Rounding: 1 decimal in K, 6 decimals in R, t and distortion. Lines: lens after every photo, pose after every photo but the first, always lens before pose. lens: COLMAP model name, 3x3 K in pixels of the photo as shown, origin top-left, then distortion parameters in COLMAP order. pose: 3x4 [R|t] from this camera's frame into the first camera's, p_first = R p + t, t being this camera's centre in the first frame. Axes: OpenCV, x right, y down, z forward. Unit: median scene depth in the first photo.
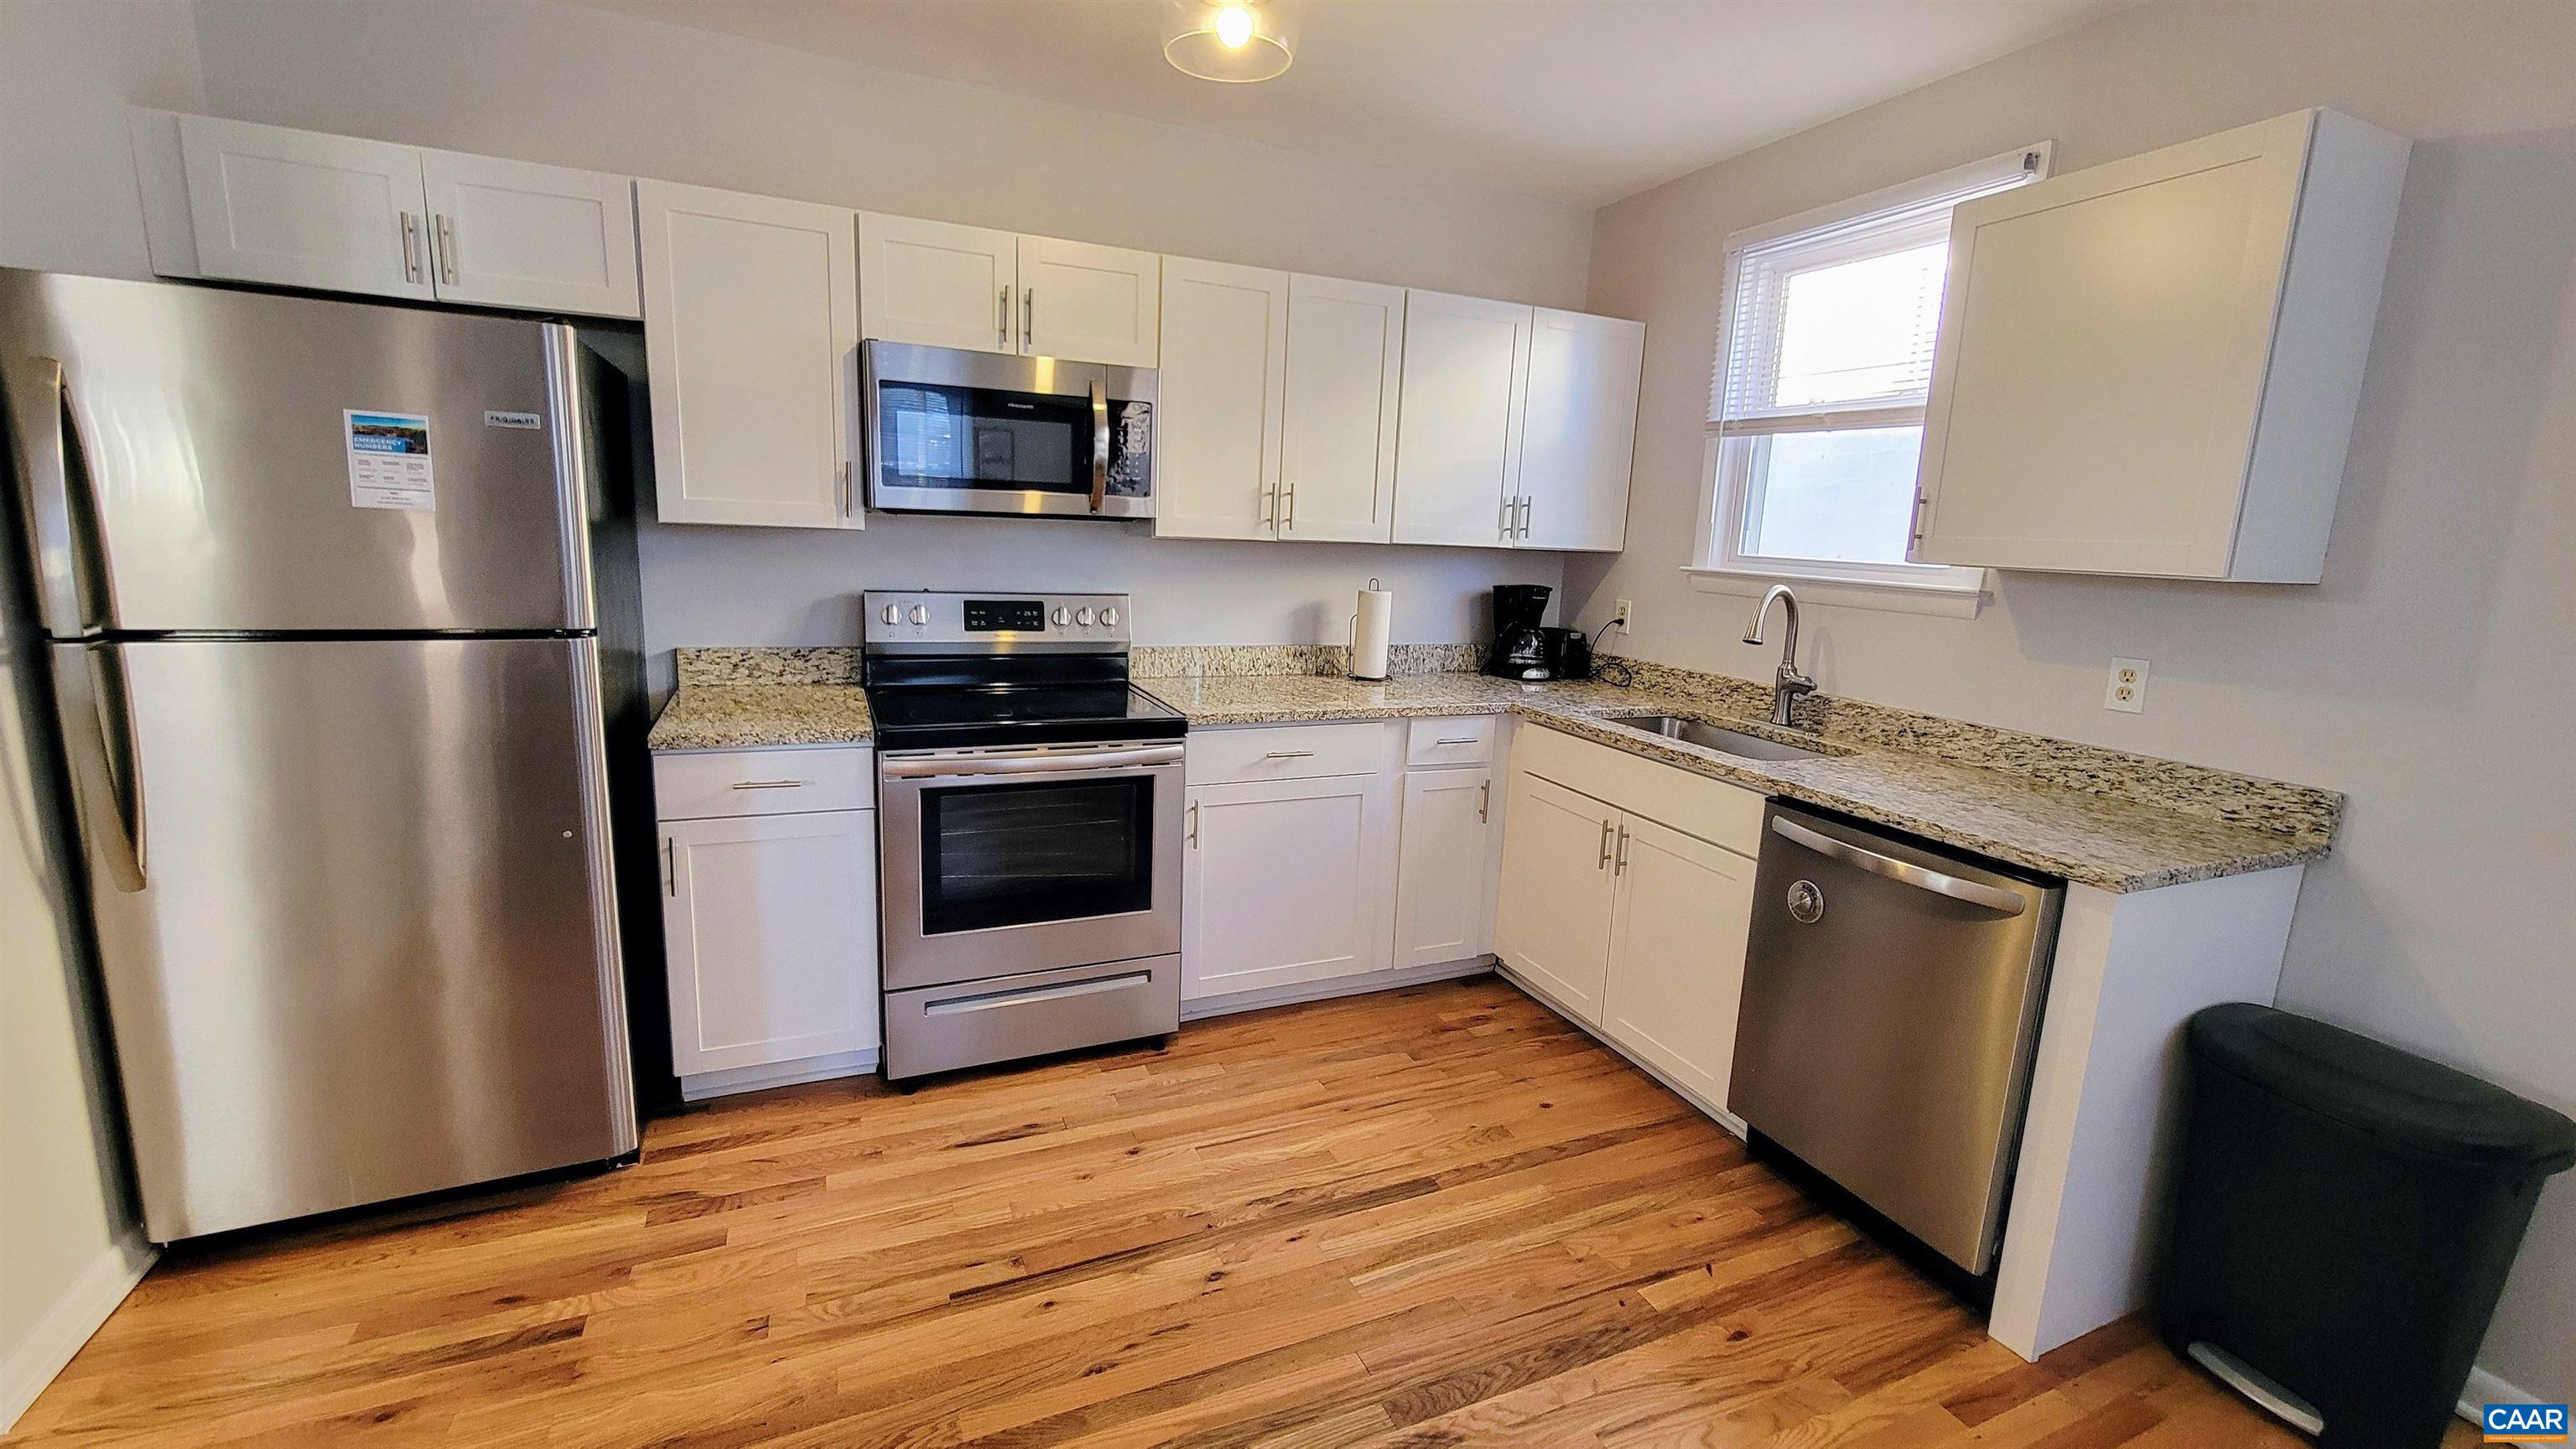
lens RADIAL K [[1053.6, 0, 1288.3], [0, 1053.6, 718.0], [0, 0, 1]] dist [-0.000361, 0.000724]
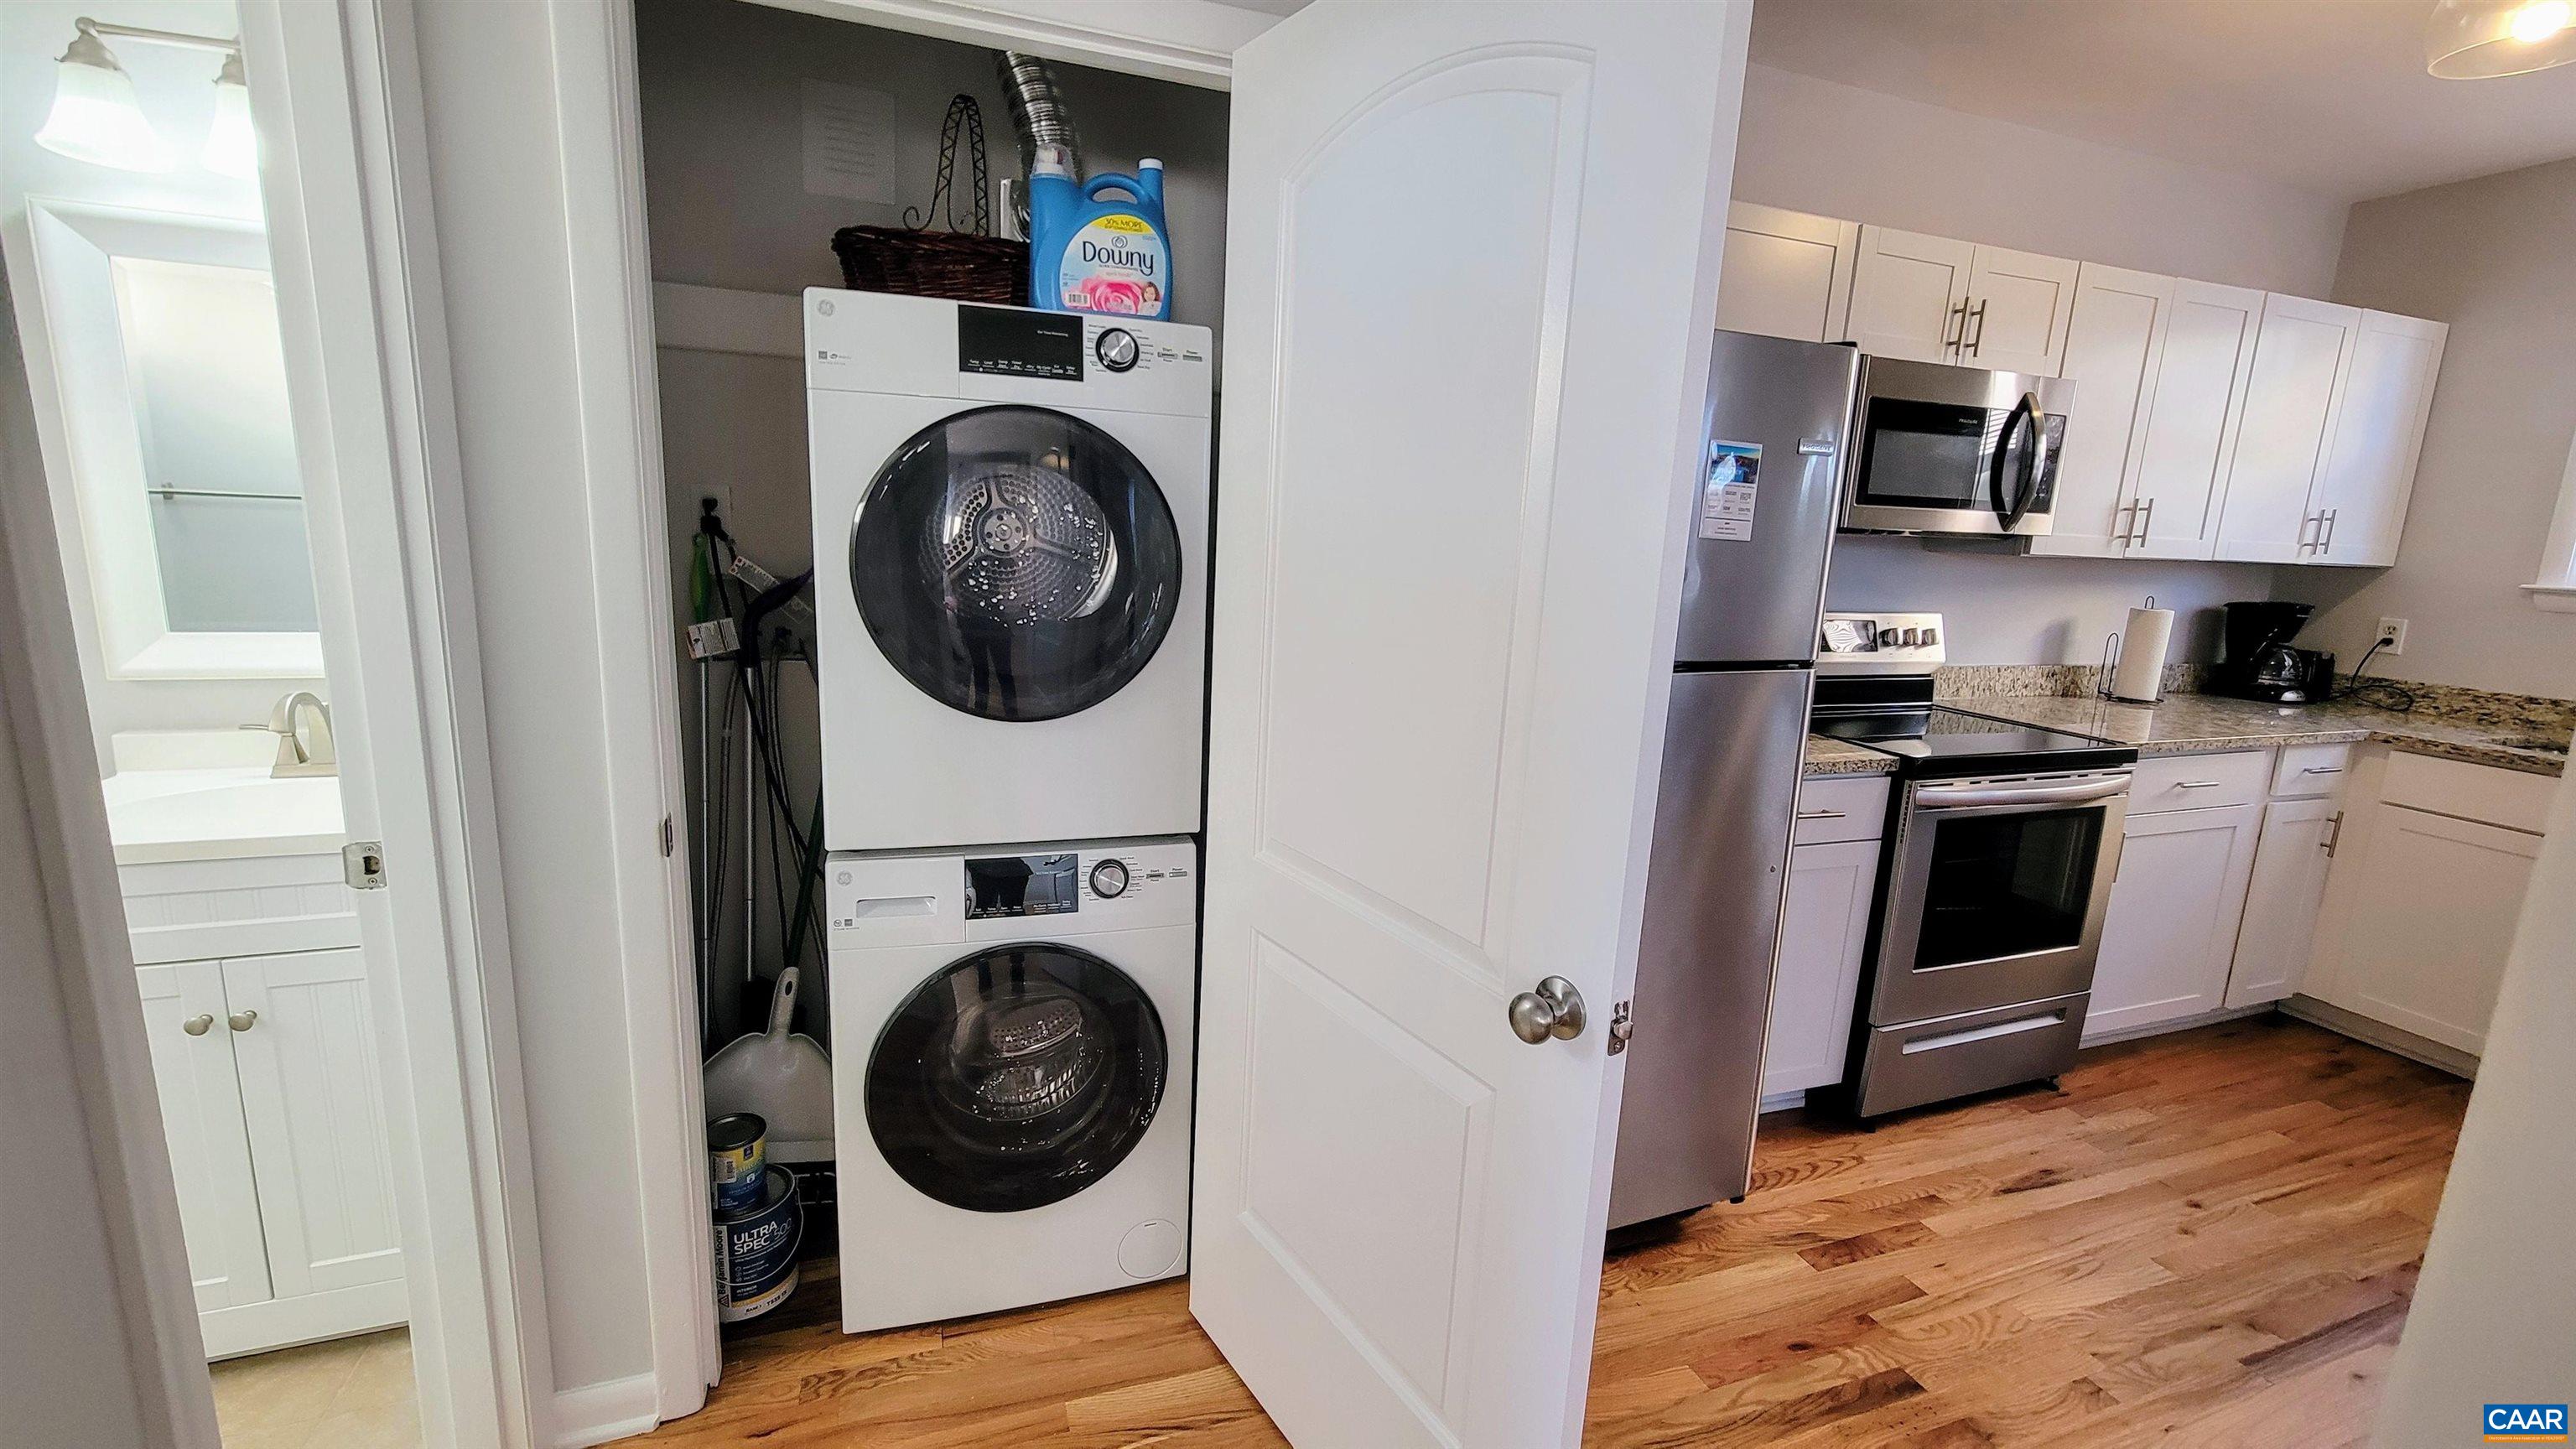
lens RADIAL K [[1053.6, 0, 1303.2], [0, 1053.6, 720.1], [0, 0, 1]] dist [-0.000361, 0.000724]
pose [[0.997769, 0.009721, -0.066051, -0.746006], [-0.009585, 0.999951, 0.002364, -0.017974], [0.066071, -0.001725, 0.997813, -0.004047]]
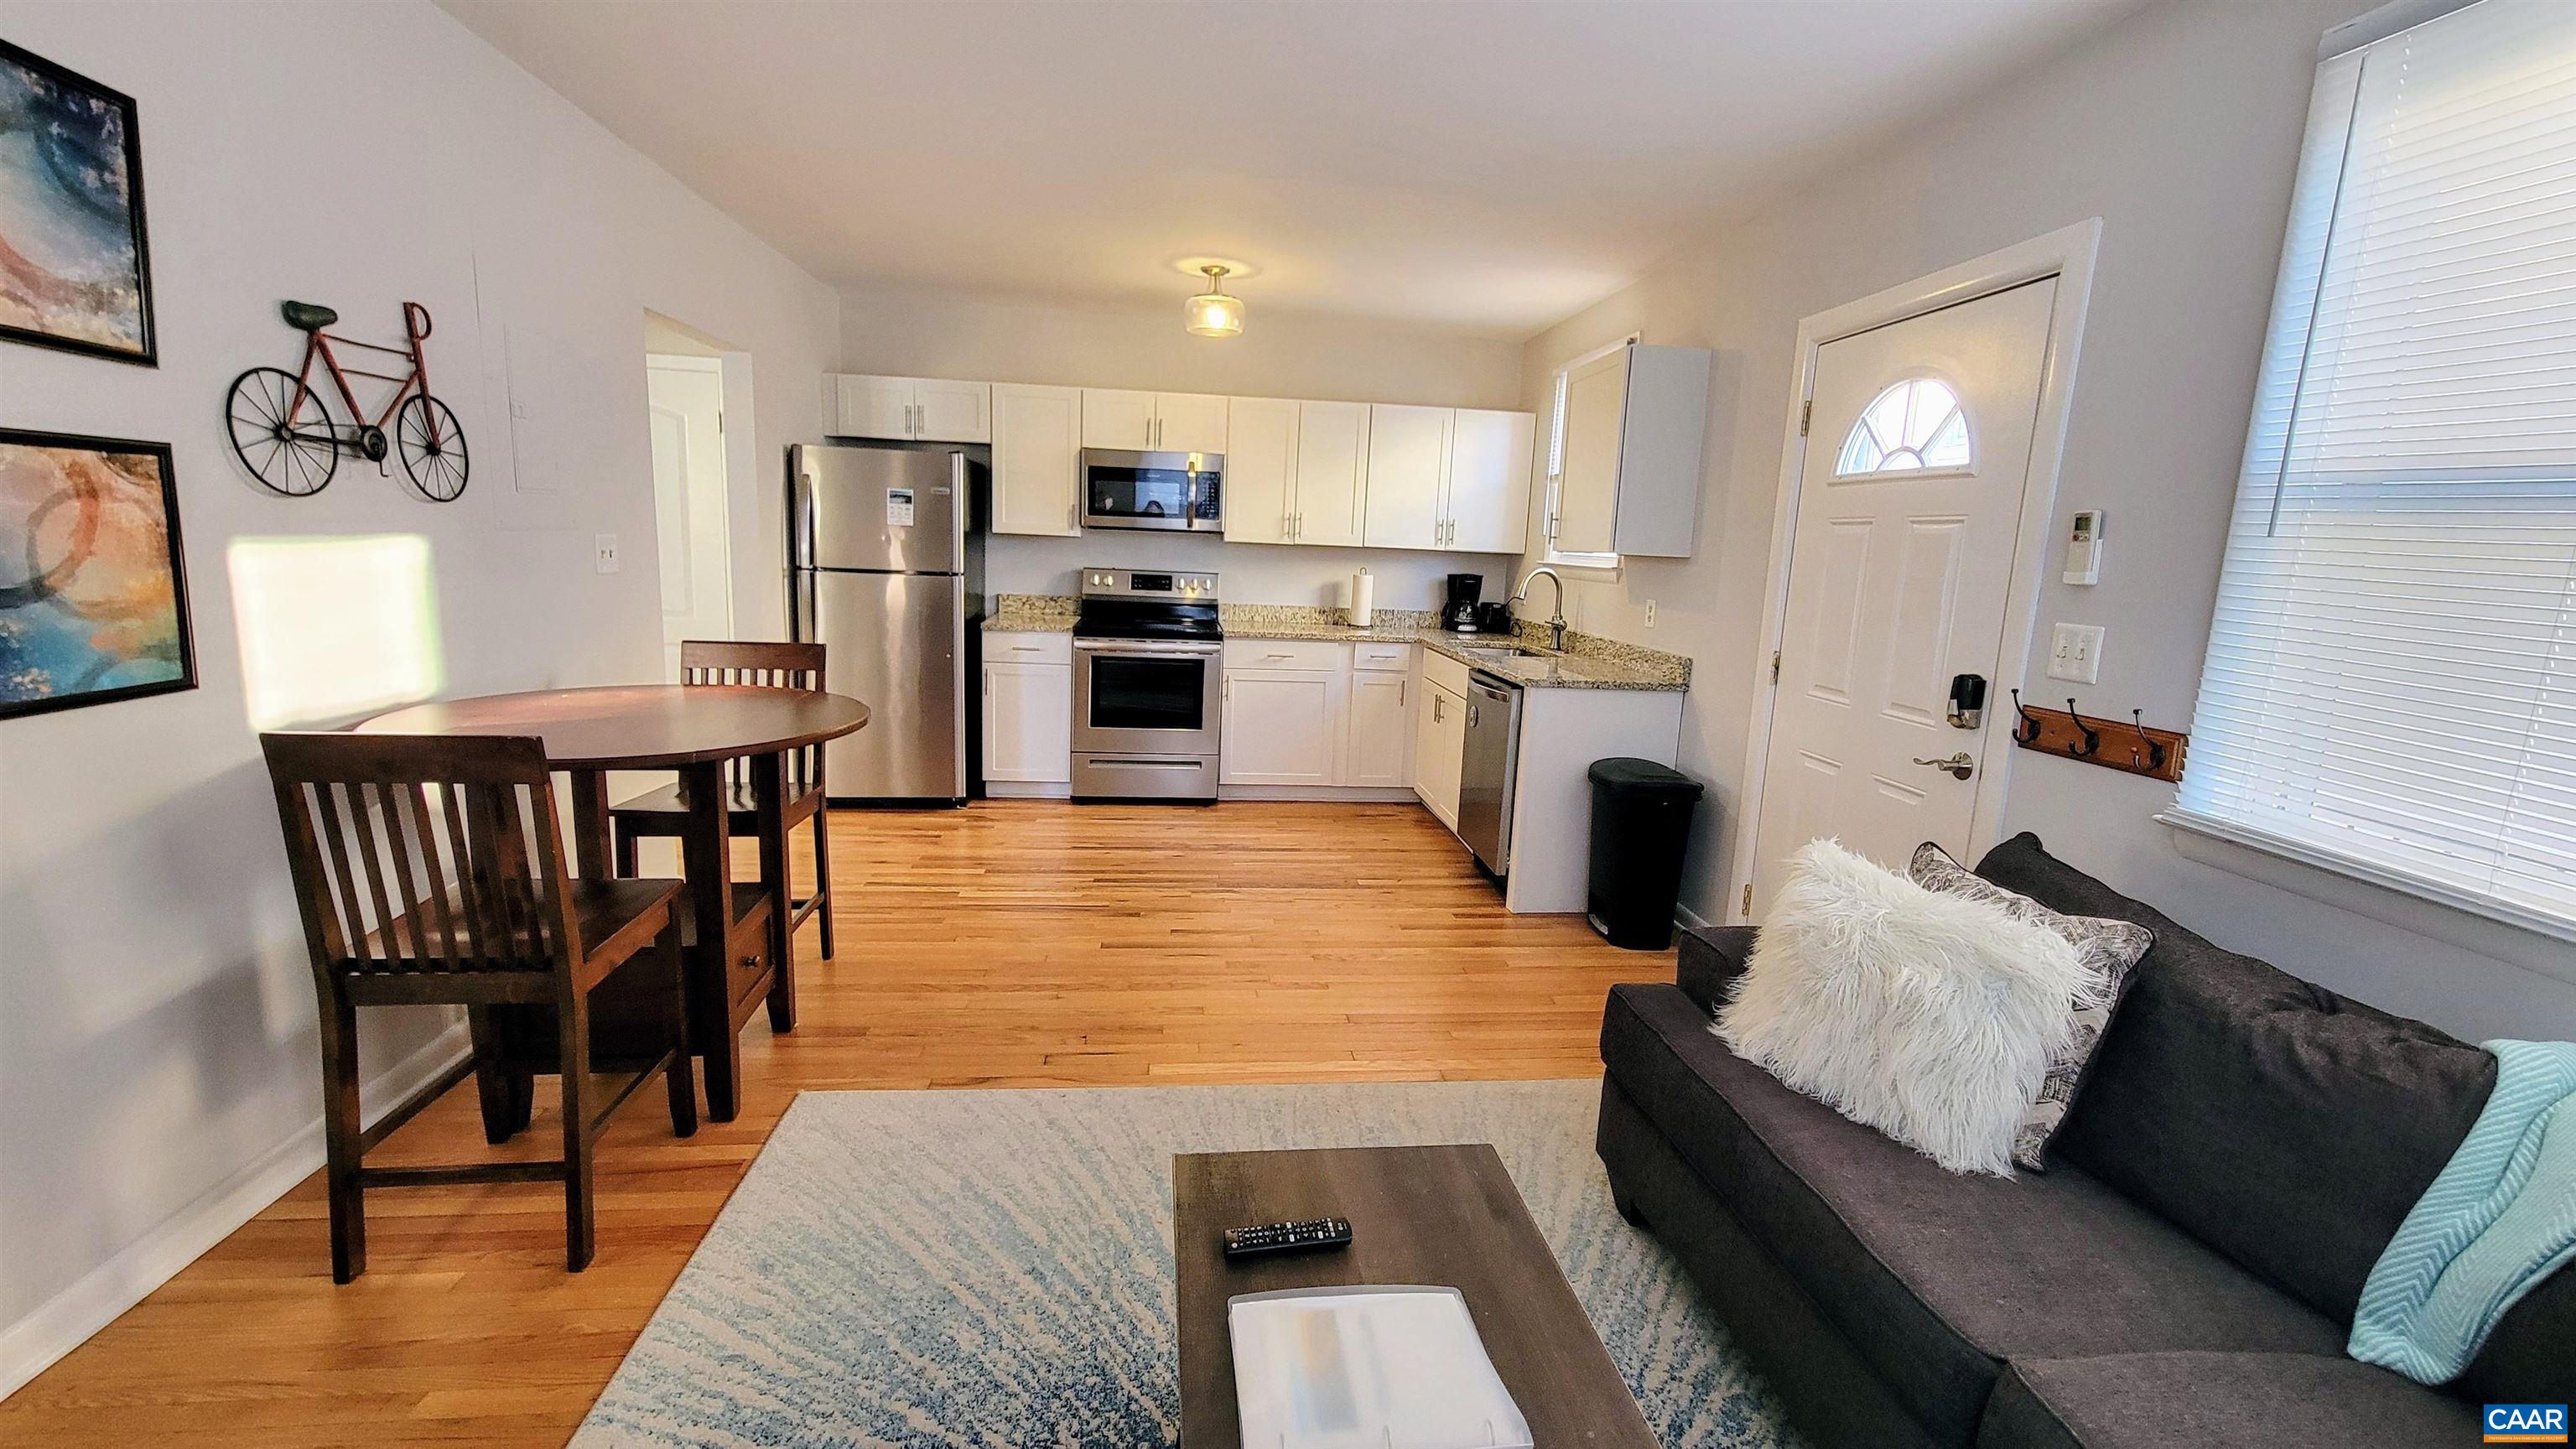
lens RADIAL K [[1053.6, 0, 1290.0], [0, 1053.6, 712.5], [0, 0, 1]] dist [-0.000361, 0.000724]
pose [[0.956309, 0.047490, -0.288474, 0.569219], [-0.057249, 0.998035, -0.025484, 0.184326], [0.286697, 0.040885, 0.957148, -0.801133]]
